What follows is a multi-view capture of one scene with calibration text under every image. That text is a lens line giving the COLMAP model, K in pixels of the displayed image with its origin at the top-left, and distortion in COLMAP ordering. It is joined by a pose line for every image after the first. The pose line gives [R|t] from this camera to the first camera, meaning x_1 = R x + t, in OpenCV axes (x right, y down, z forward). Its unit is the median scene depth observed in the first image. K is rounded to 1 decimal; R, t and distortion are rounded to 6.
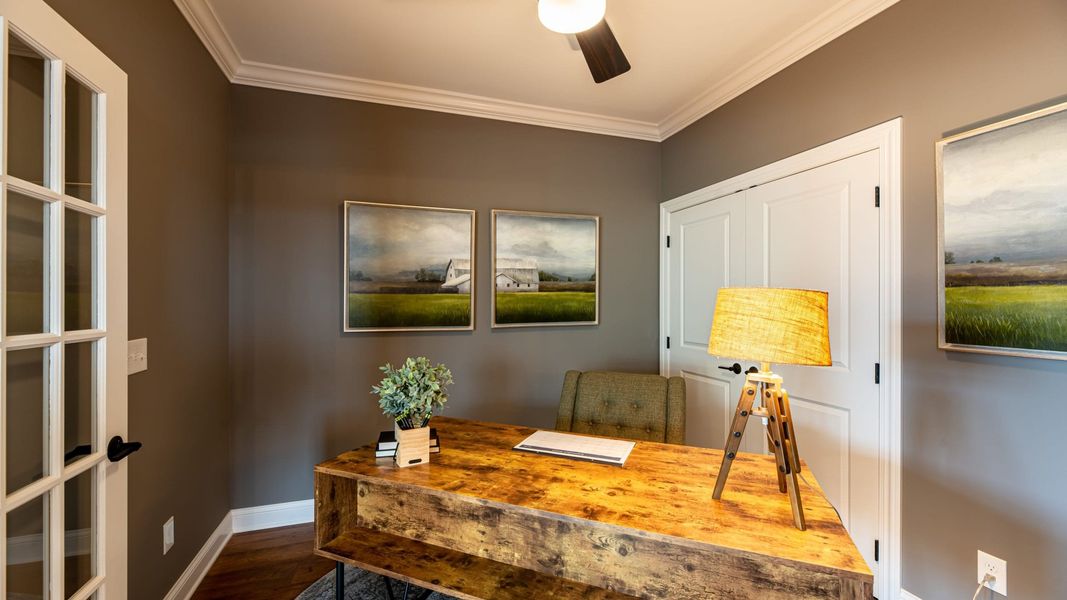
lens RADIAL K [[427.7, 0, 530.2], [0, 427.7, 302.7], [0, 0, 1]] dist [0.001047, 0.000037]
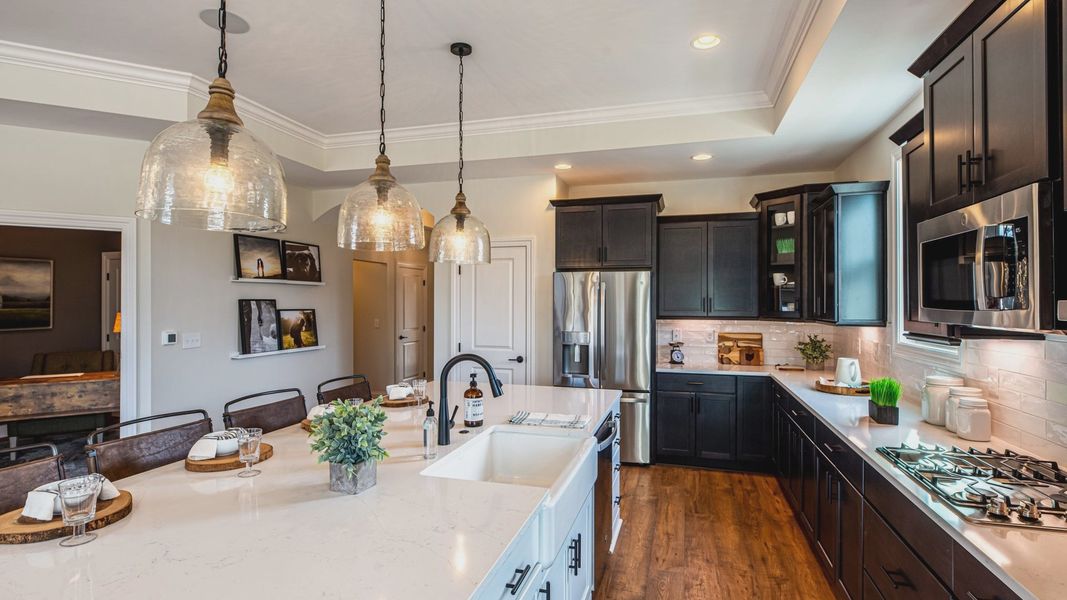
lens RADIAL K [[523.0, 0, 533.5], [0, 523.0, 300.0], [0, 0, 1]] dist [0.002460, 0.000553]
pose [[0.571662, 0.001920, 0.820487, -0.432786], [0.000667, 0.999996, -0.002805, -0.049001], [-0.820489, 0.002151, 0.571658, -1.636855]]
